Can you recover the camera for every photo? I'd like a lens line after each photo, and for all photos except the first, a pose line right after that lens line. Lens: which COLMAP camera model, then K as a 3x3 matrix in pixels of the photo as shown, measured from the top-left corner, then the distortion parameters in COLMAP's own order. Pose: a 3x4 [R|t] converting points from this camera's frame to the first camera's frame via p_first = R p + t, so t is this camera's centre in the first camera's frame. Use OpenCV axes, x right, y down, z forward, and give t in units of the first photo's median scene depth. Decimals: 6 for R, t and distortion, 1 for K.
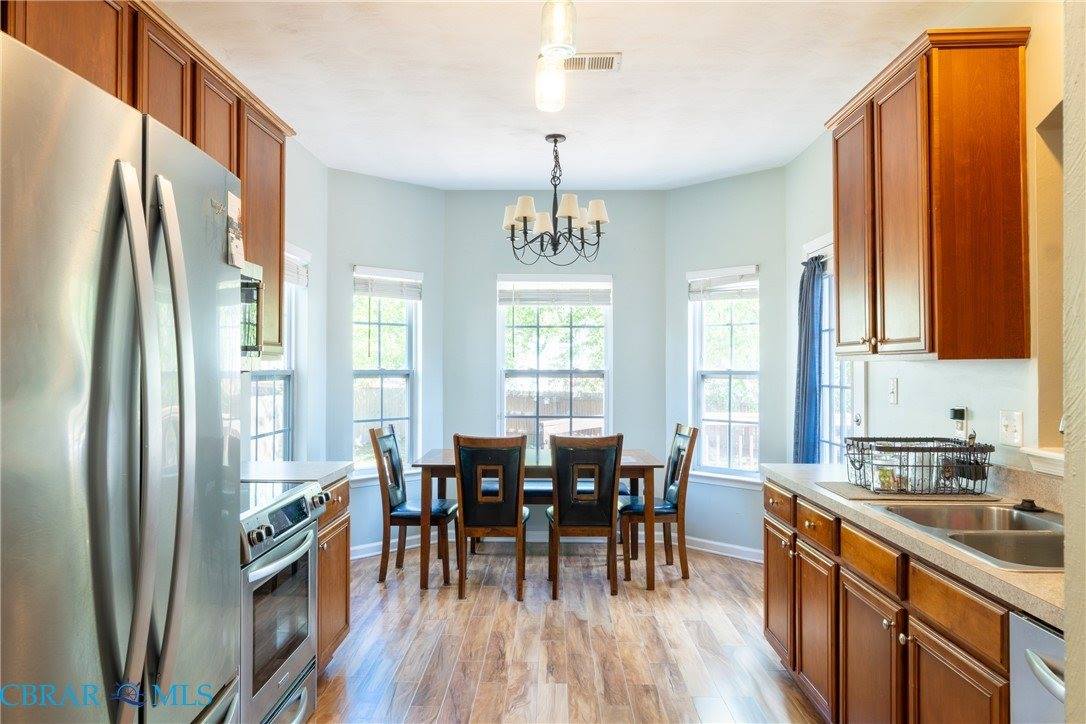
lens RADIAL K [[765.9, 0, 540.5], [0, 765.9, 361.8], [0, 0, 1]] dist [-0.000792, -0.001243]
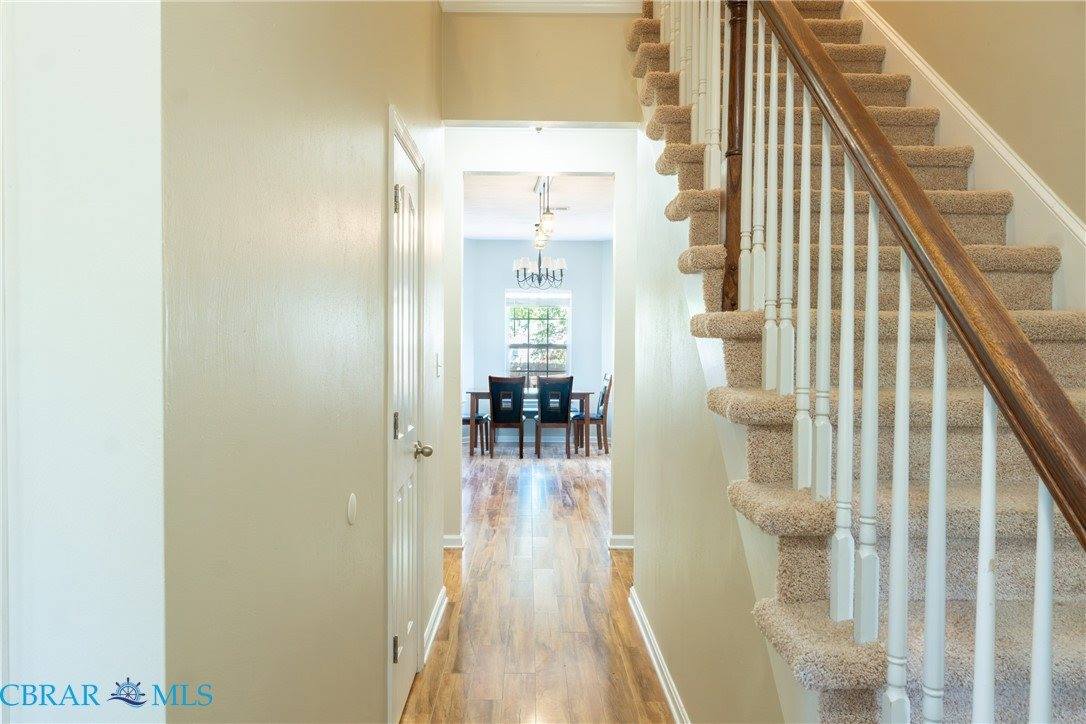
lens RADIAL K [[765.9, 0, 543.9], [0, 765.9, 364.4], [0, 0, 1]] dist [-0.000792, -0.001243]
pose [[0.999684, 0.004779, 0.024661, -0.017246], [-0.005241, 0.999811, 0.018699, 0.024840], [-0.024567, -0.018823, 0.999521, -0.948500]]
